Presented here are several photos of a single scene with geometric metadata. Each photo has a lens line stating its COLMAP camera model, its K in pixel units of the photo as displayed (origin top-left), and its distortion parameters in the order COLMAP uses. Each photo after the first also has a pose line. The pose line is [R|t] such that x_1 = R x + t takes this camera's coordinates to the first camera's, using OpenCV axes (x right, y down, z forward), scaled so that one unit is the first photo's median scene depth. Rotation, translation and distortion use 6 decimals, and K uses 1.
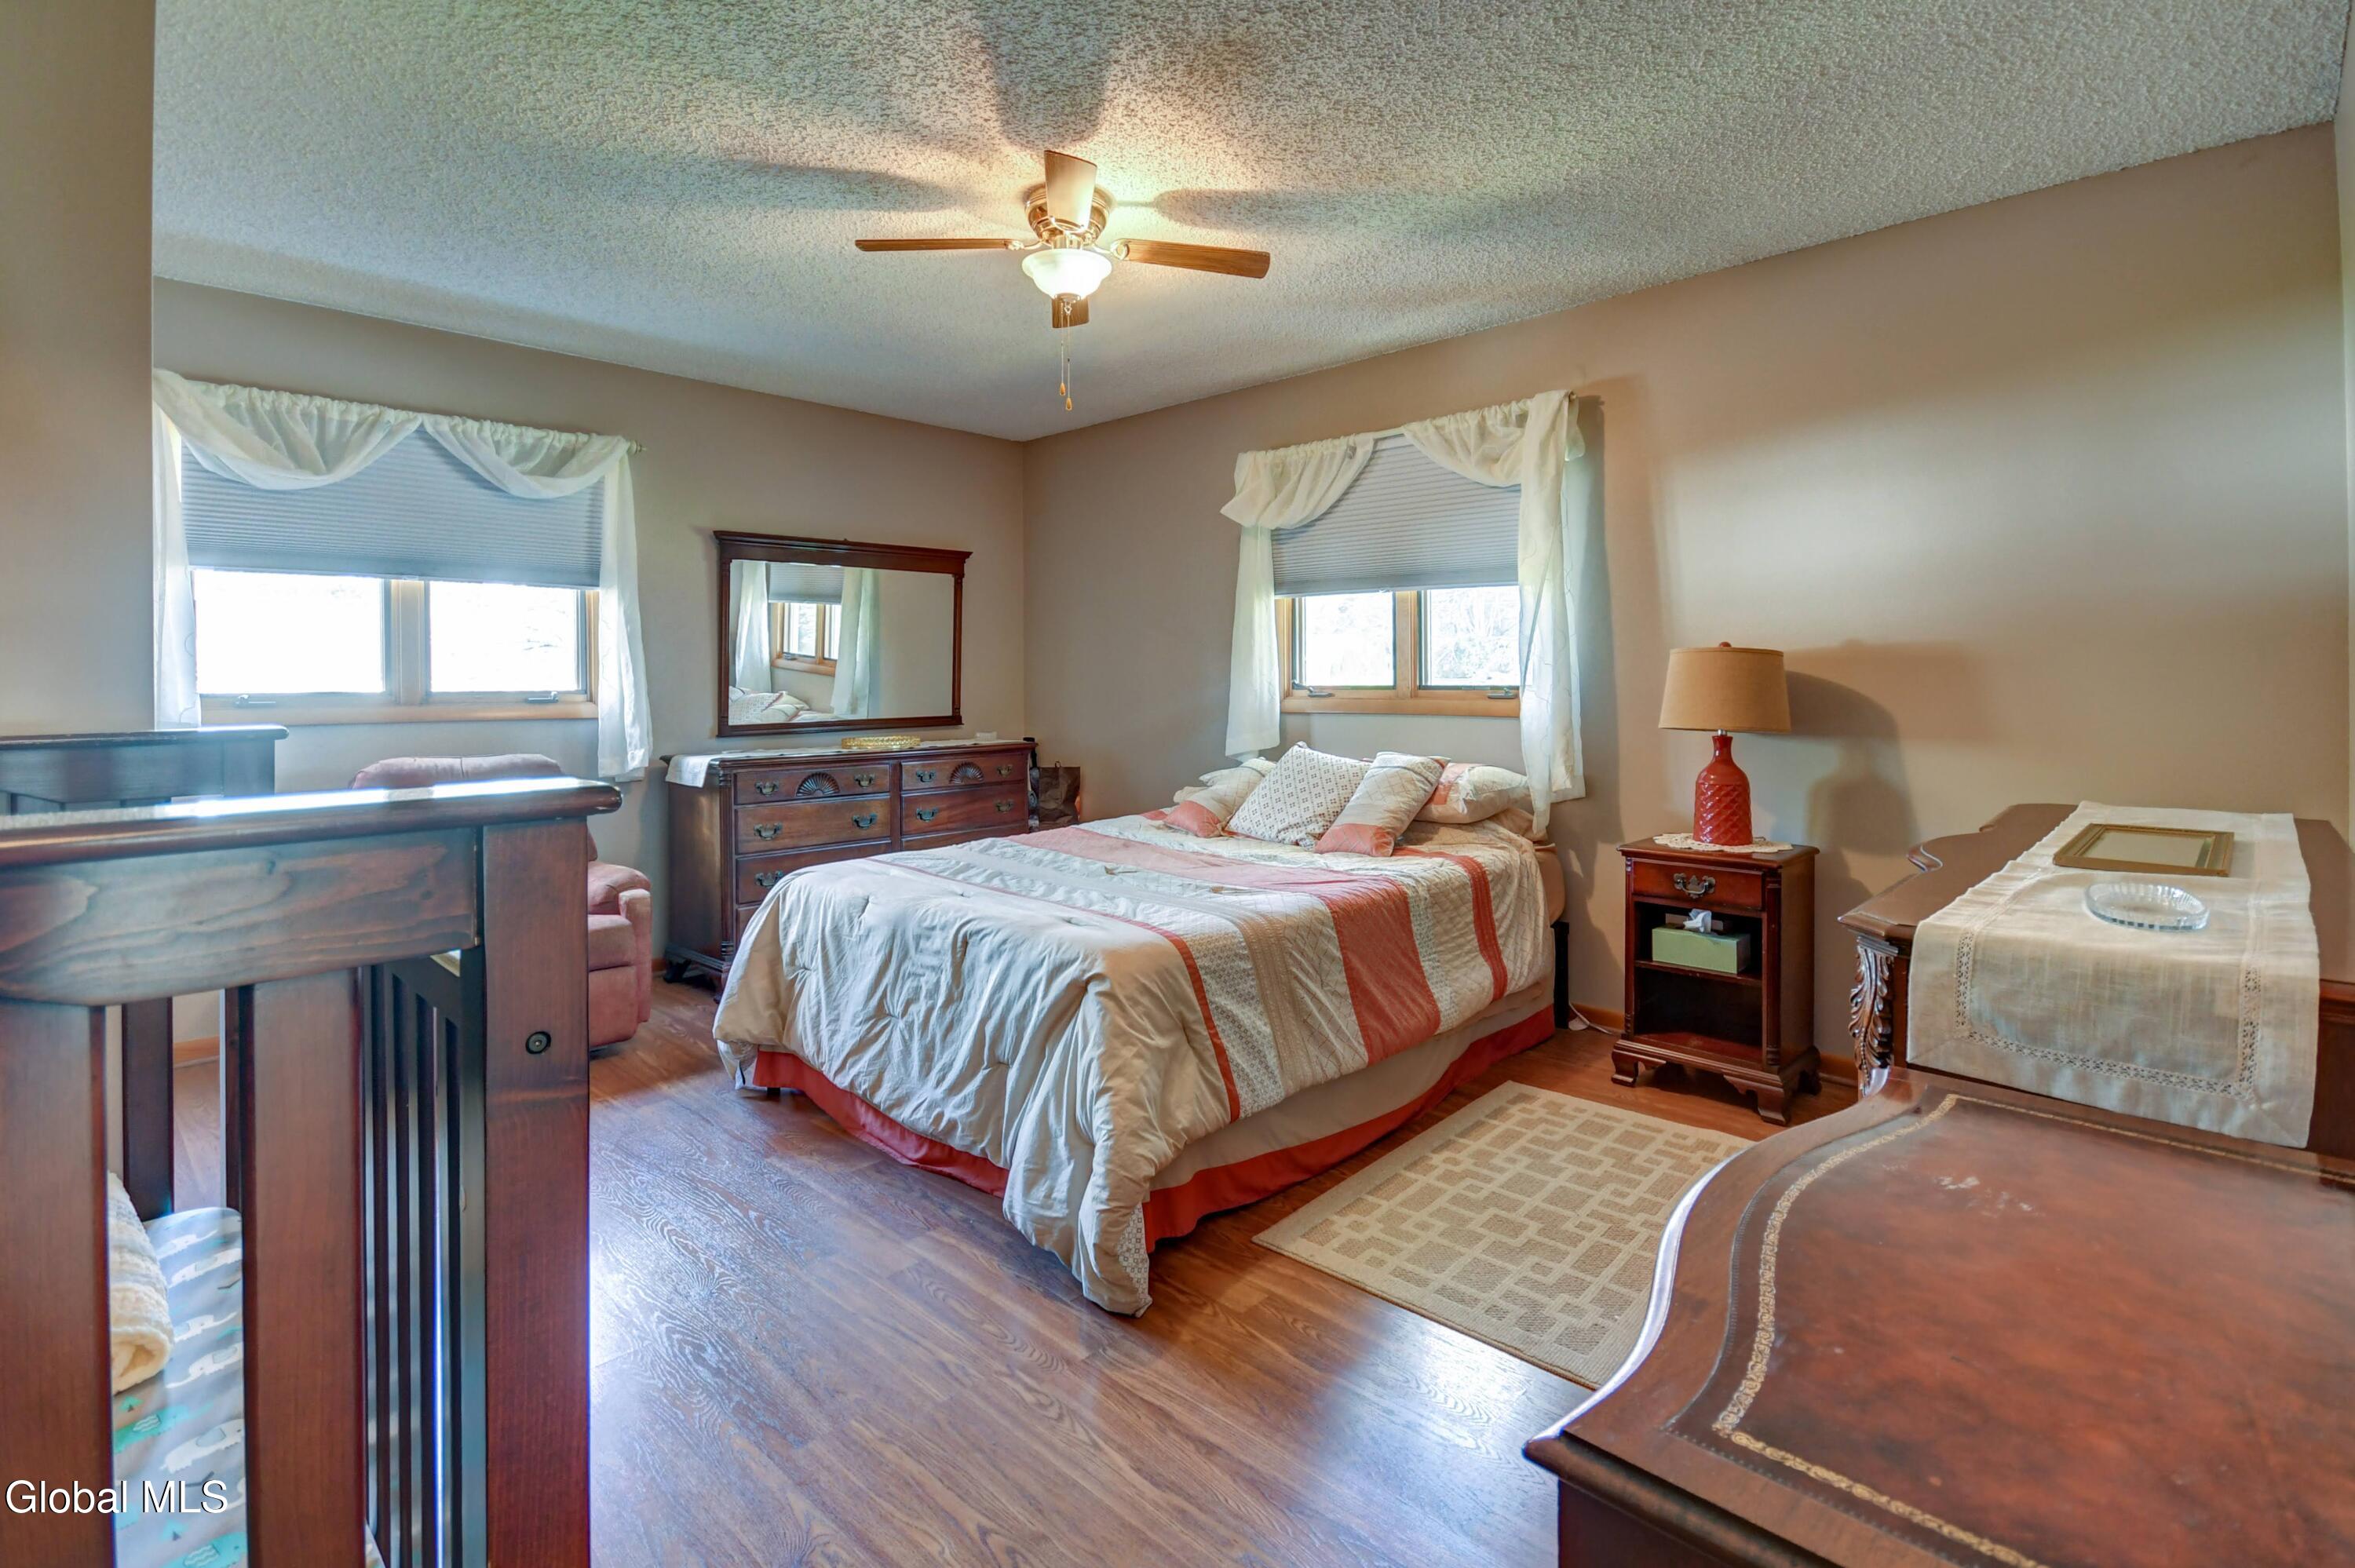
lens RADIAL K [[1118.7, 0, 1185.6], [0, 1118.7, 705.6], [0, 0, 1]] dist [0.000269, 0.000694]
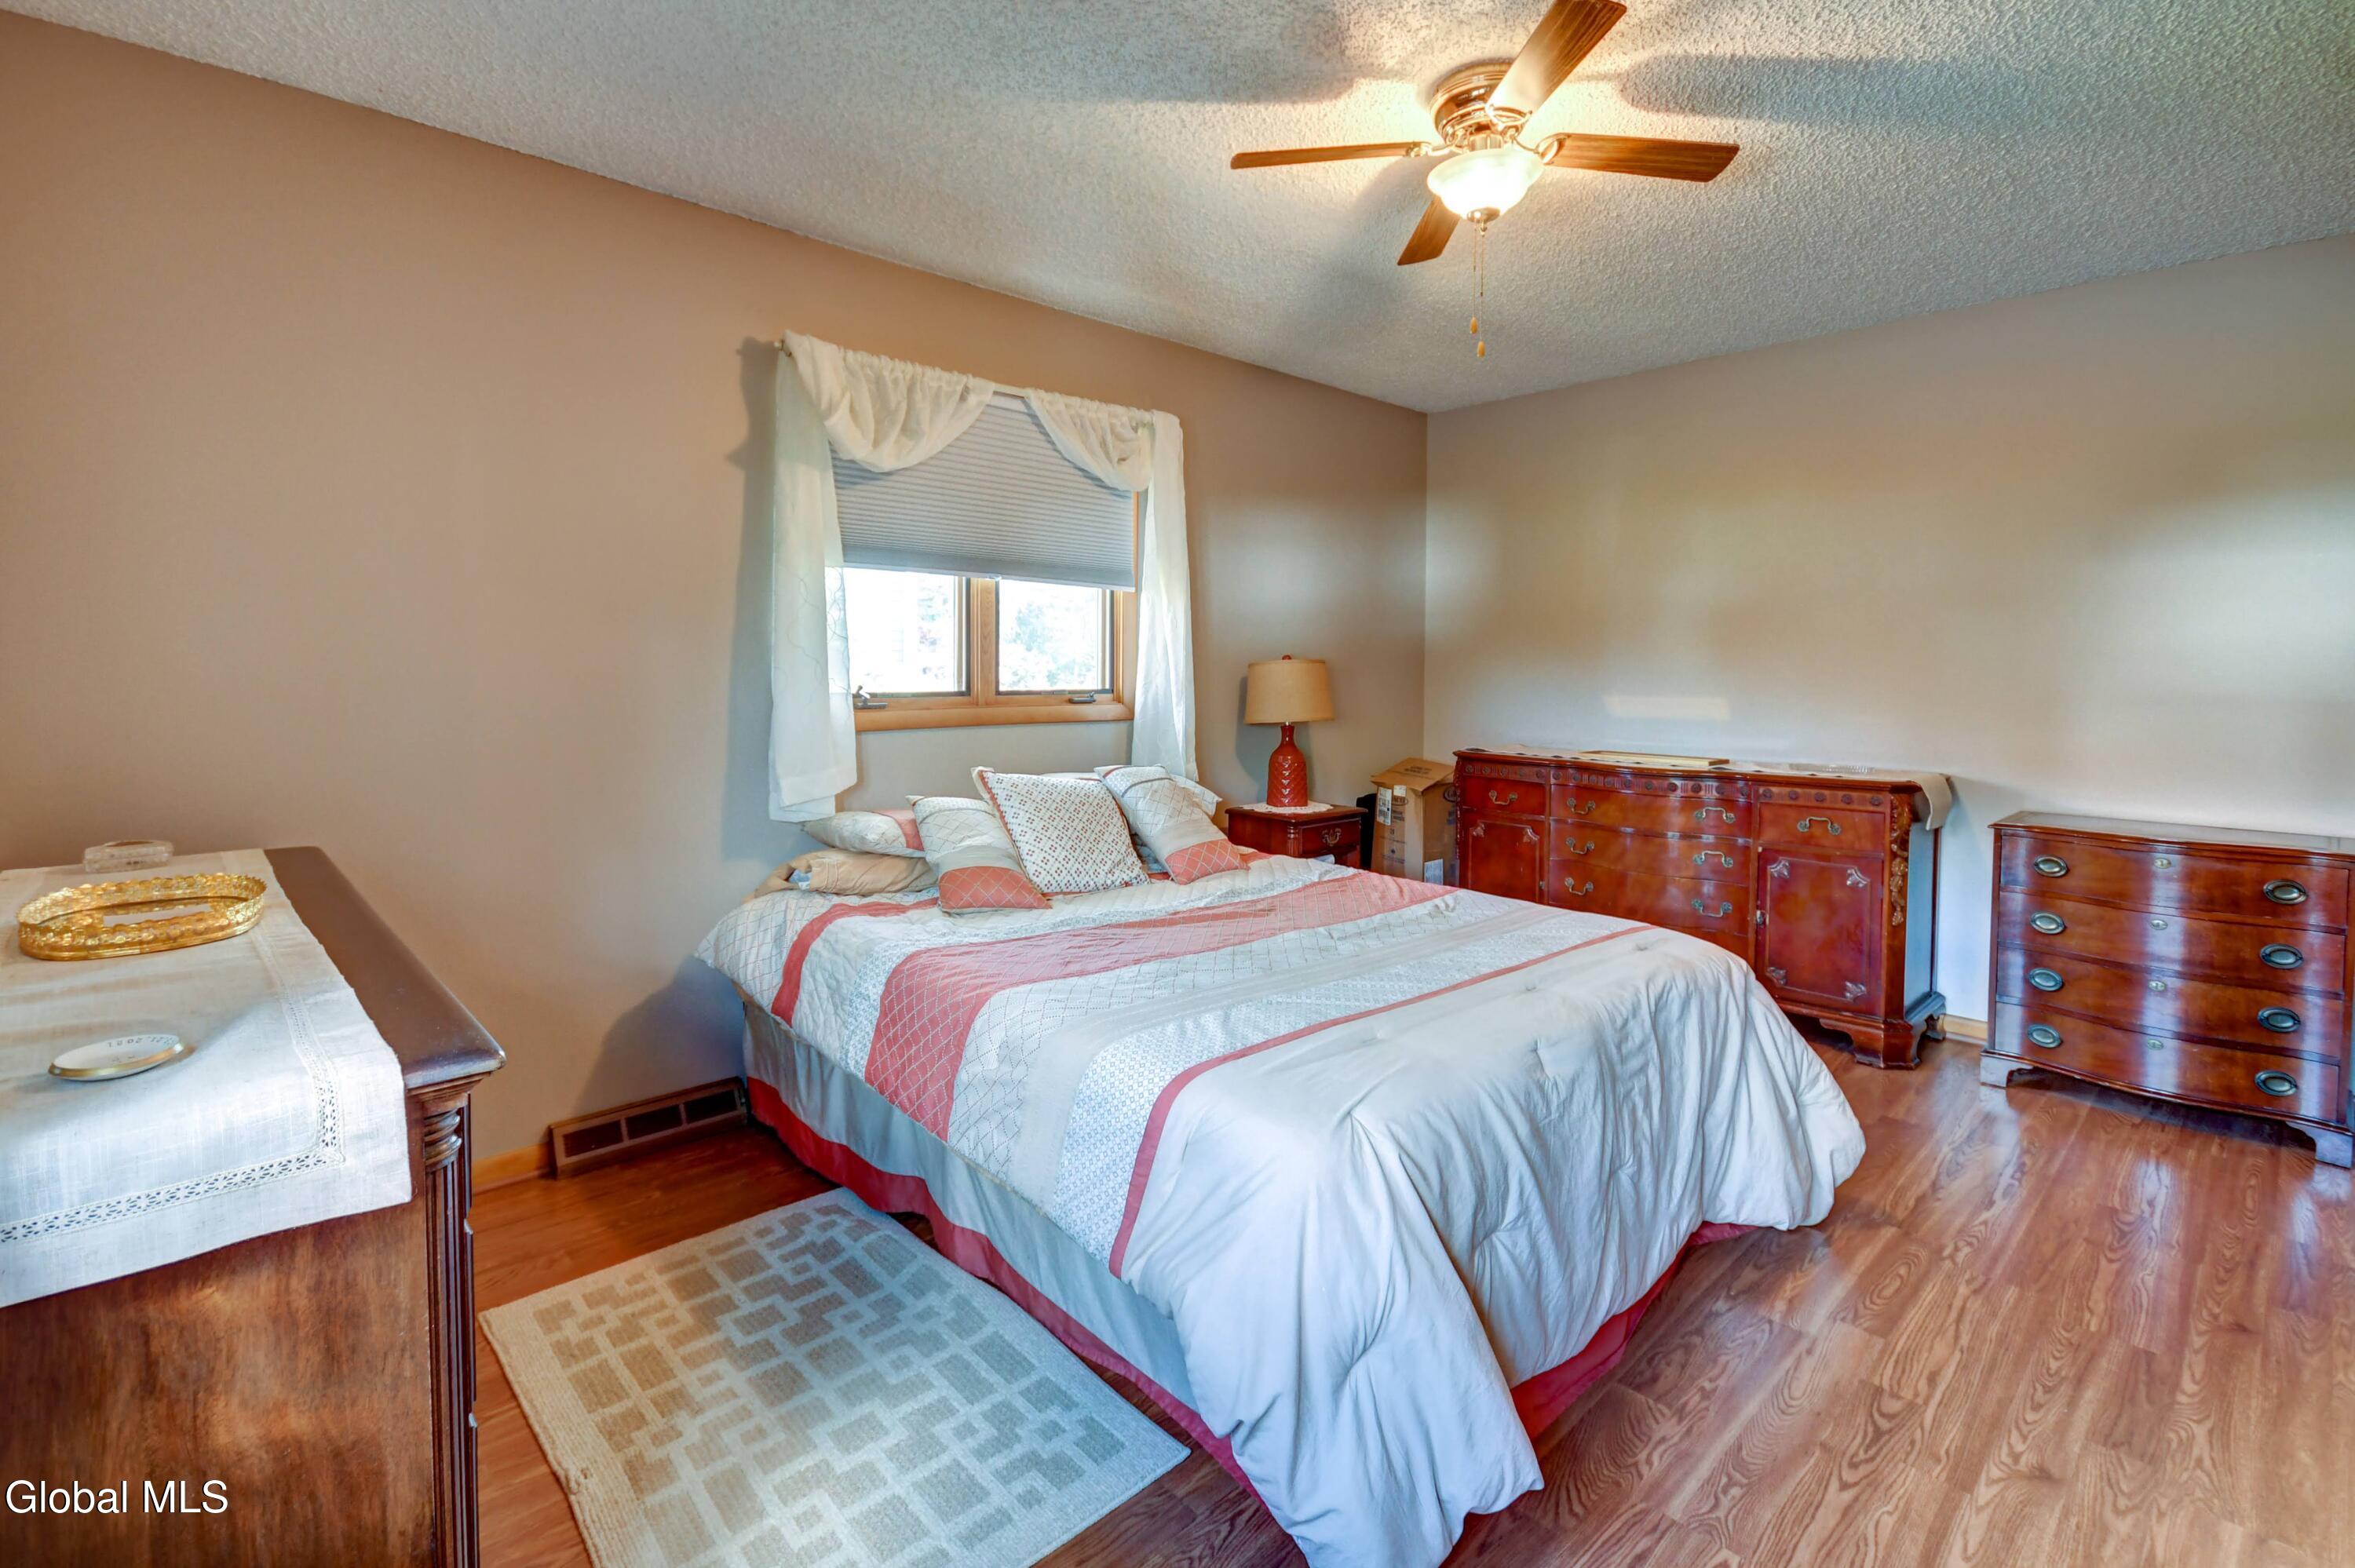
lens RADIAL K [[1077.2, 0, 1175.5], [0, 1077.2, 740.5], [0, 0, 1]] dist [0.000197, 0.000117]
pose [[0.053725, -0.057380, 0.996906, -0.625507], [0.006925, 0.998345, 0.057090, -0.025260], [-0.998532, 0.003836, 0.054033, 0.818252]]
